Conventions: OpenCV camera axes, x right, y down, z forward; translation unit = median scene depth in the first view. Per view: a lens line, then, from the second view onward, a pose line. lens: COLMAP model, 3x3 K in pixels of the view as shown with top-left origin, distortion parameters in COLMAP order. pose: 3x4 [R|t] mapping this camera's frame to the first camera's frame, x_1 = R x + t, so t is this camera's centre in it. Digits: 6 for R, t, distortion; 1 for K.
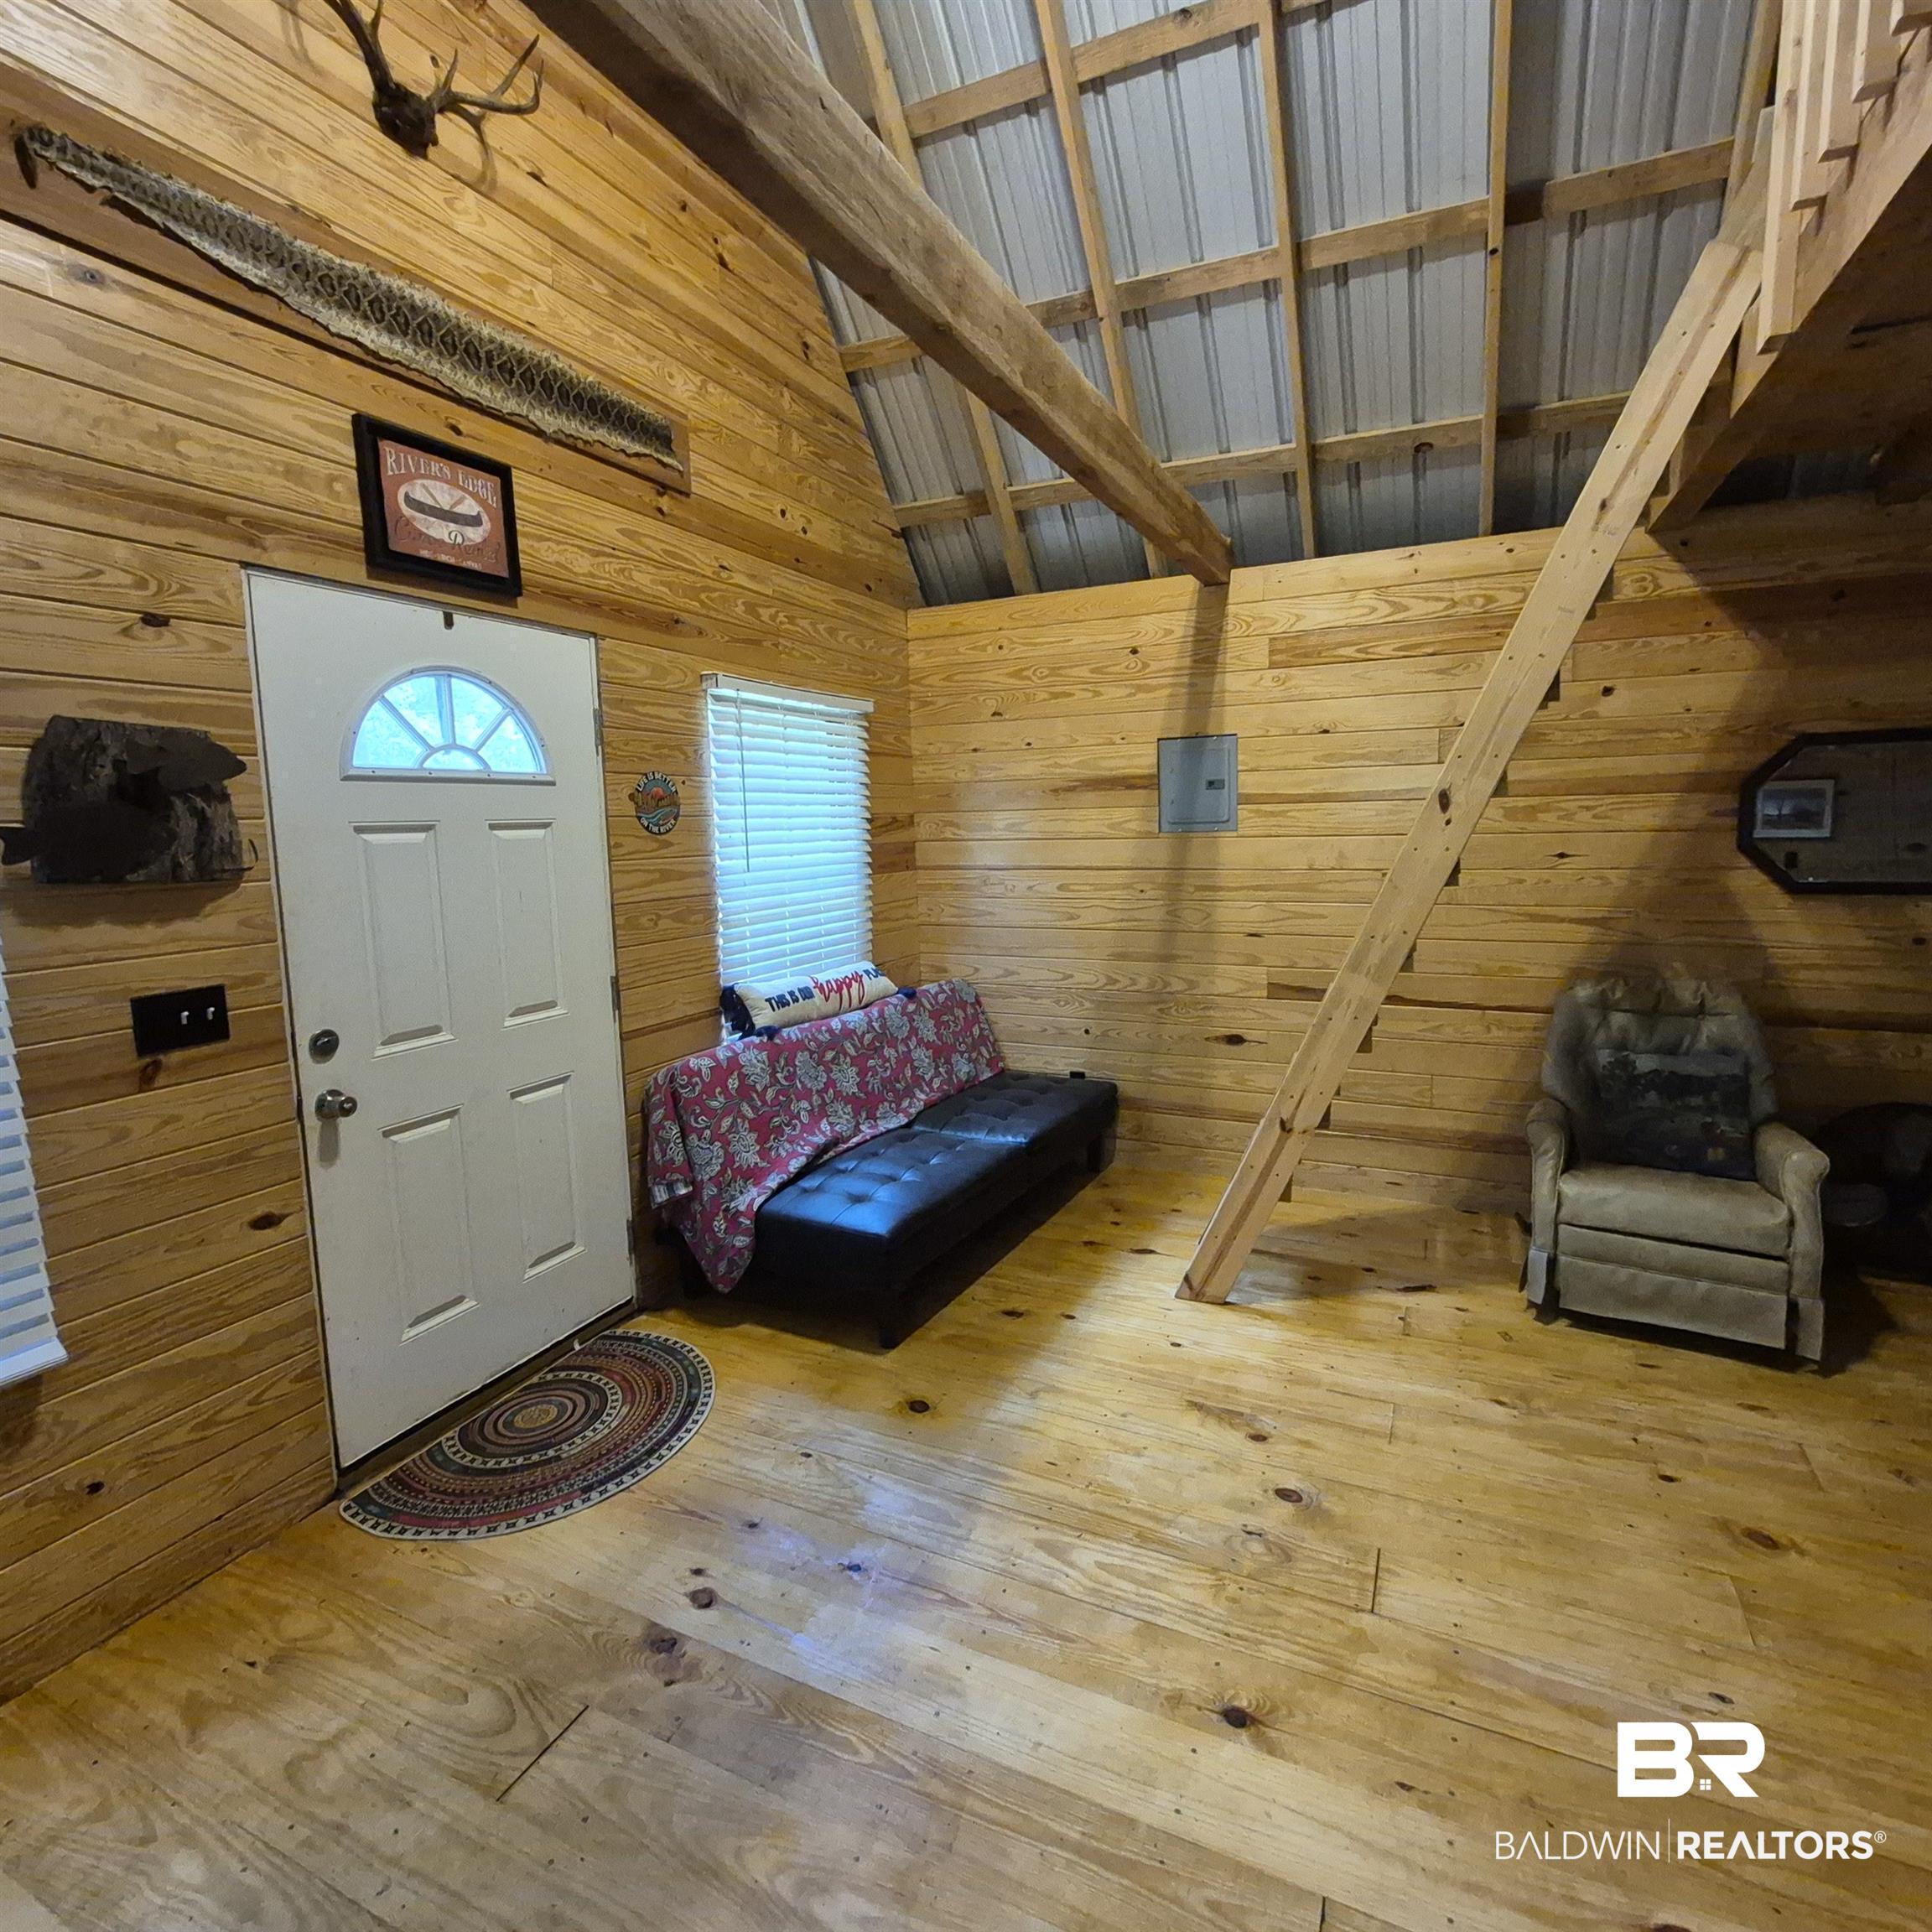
lens RADIAL K [[1006.0, 0, 994.0], [0, 1006.0, 957.2], [0, 0, 1]] dist [-0.006112, 0.000210]
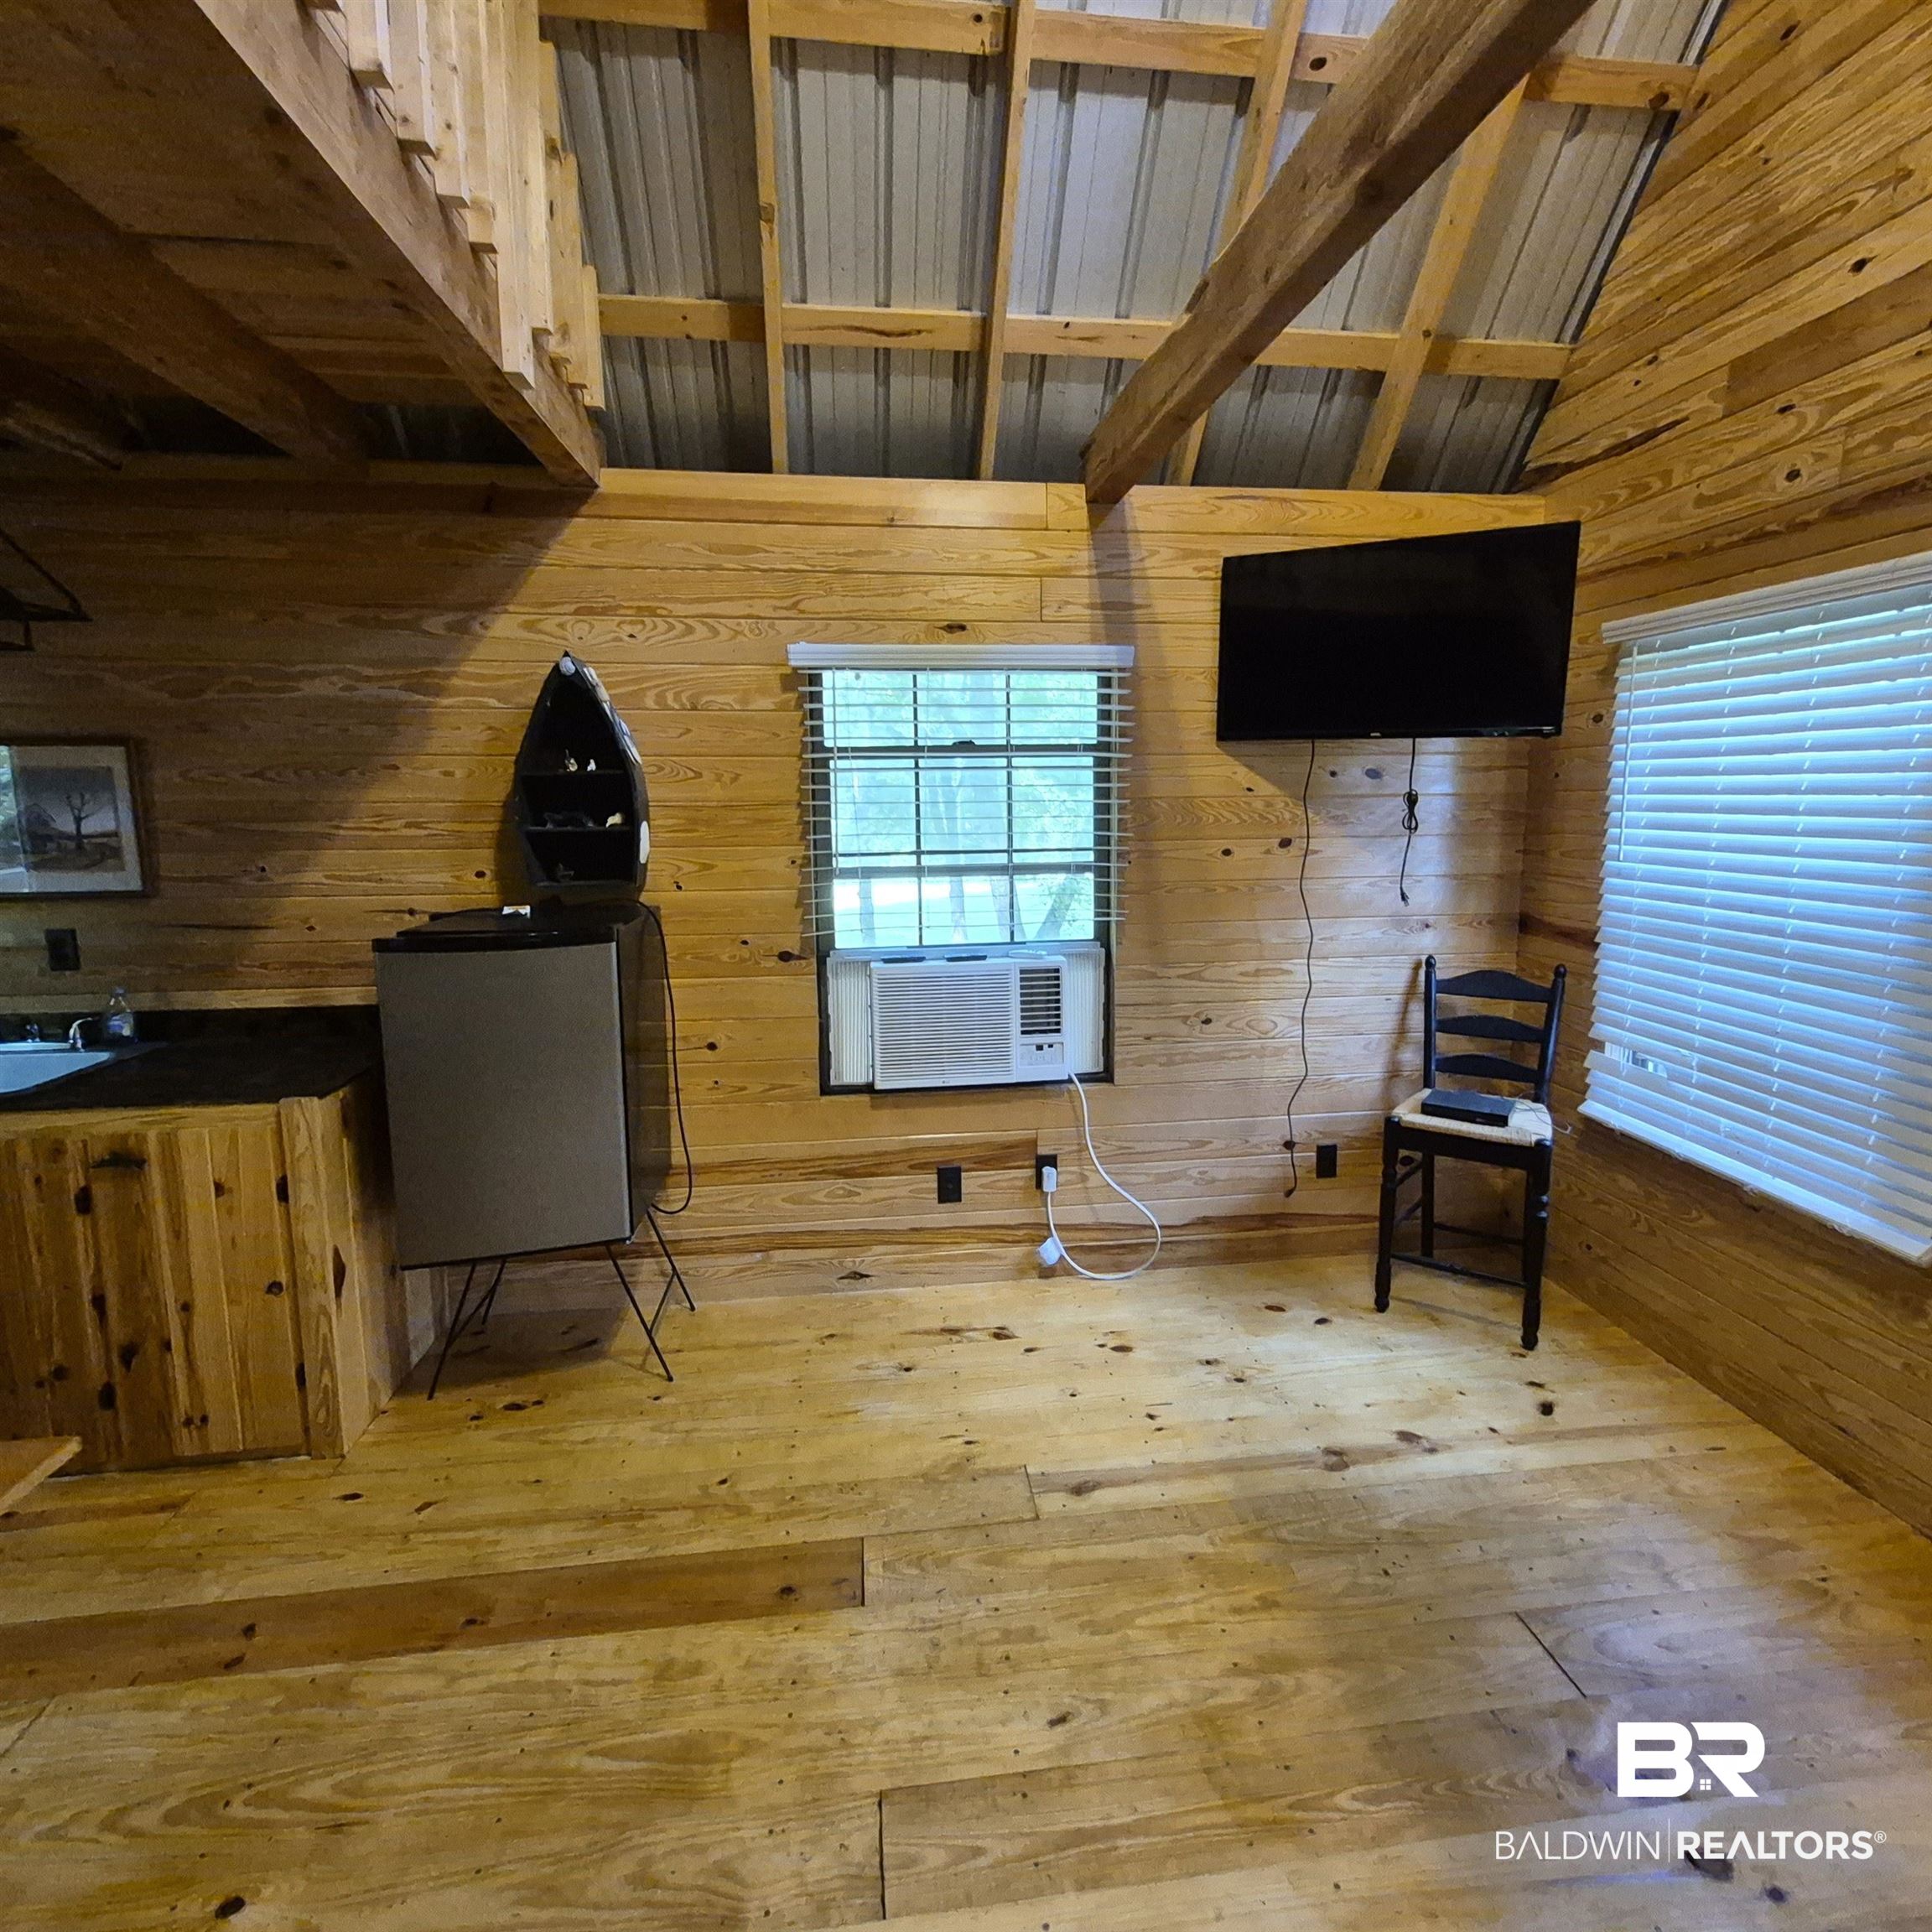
lens RADIAL K [[1006.0, 0, 994.0], [0, 1006.0, 957.2], [0, 0, 1]] dist [-0.006112, 0.000210]
pose [[-0.843229, 0.107778, -0.526639, 0.370801], [-0.045266, 0.961978, 0.269349, -0.135854], [0.535645, 0.250962, -0.806289, 0.912329]]
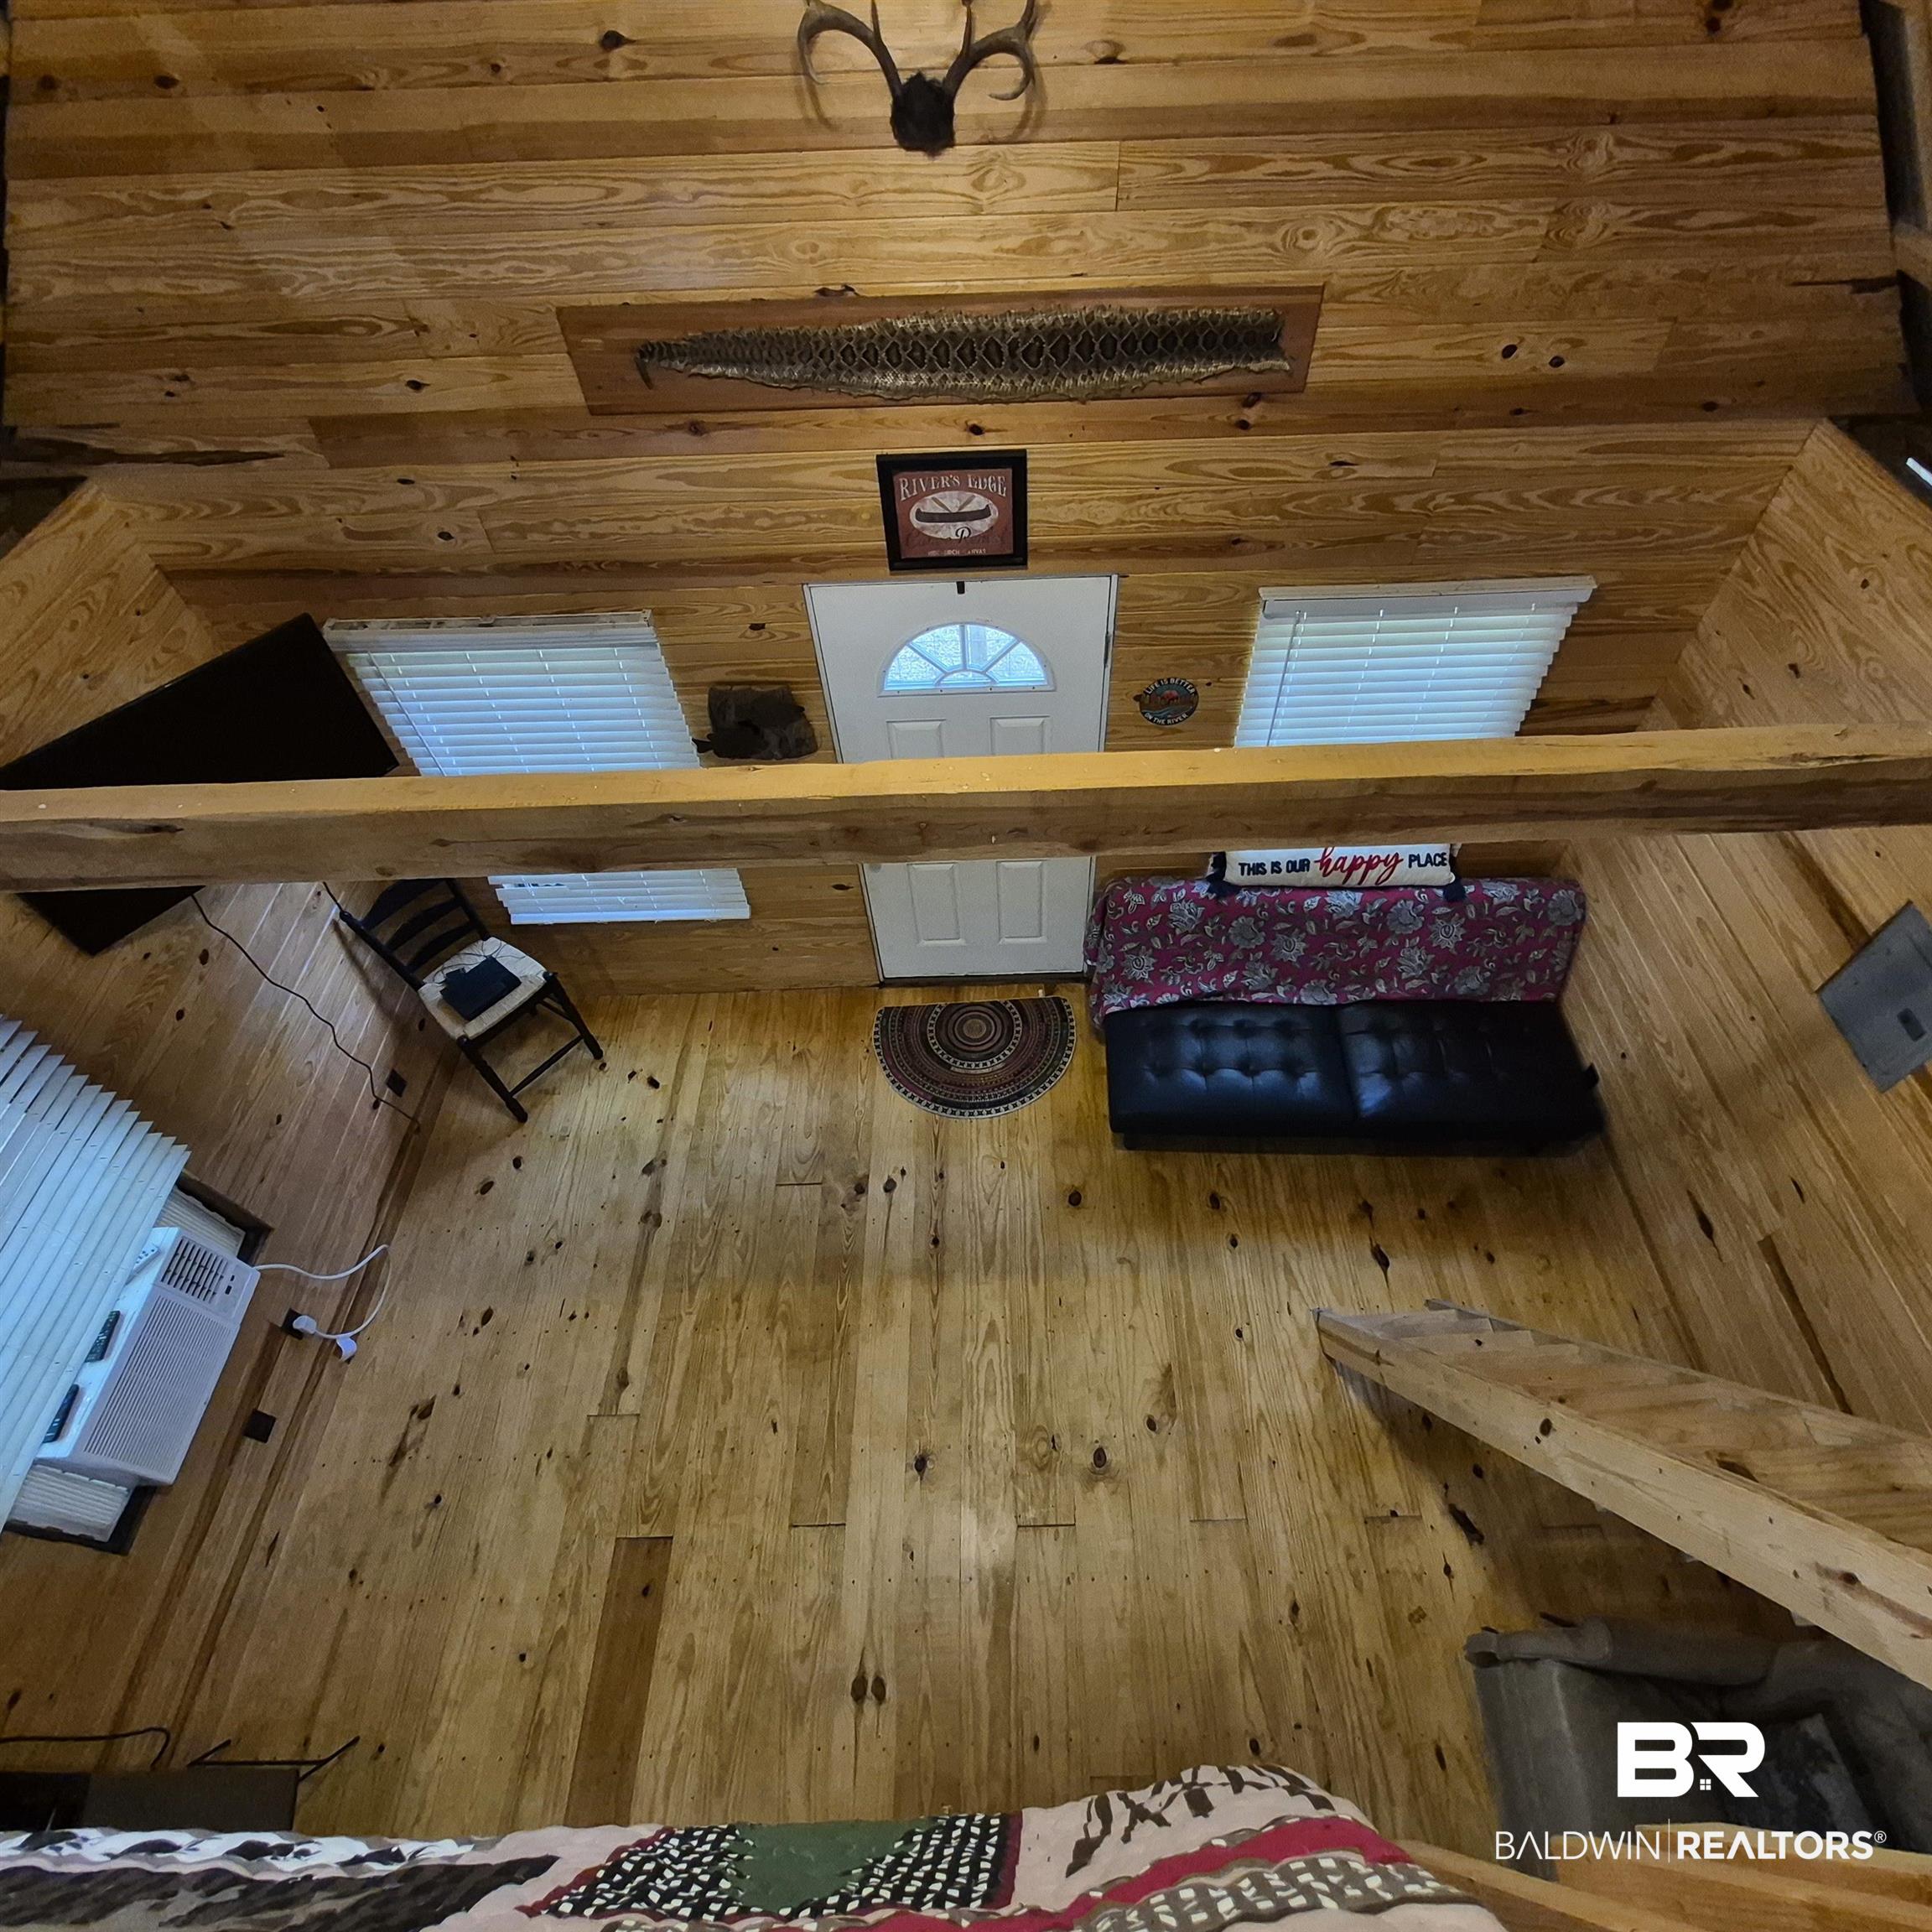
lens RADIAL K [[993.1, 0, 992.0], [0, 993.1, 957.9], [0, 0, 1]] dist [0.002767, -0.000443]
pose [[0.434400, 0.719028, -0.542490, 0.444335], [-0.104777, 0.638534, 0.762427, -0.962765], [0.894605, -0.274359, 0.352717, 0.480646]]
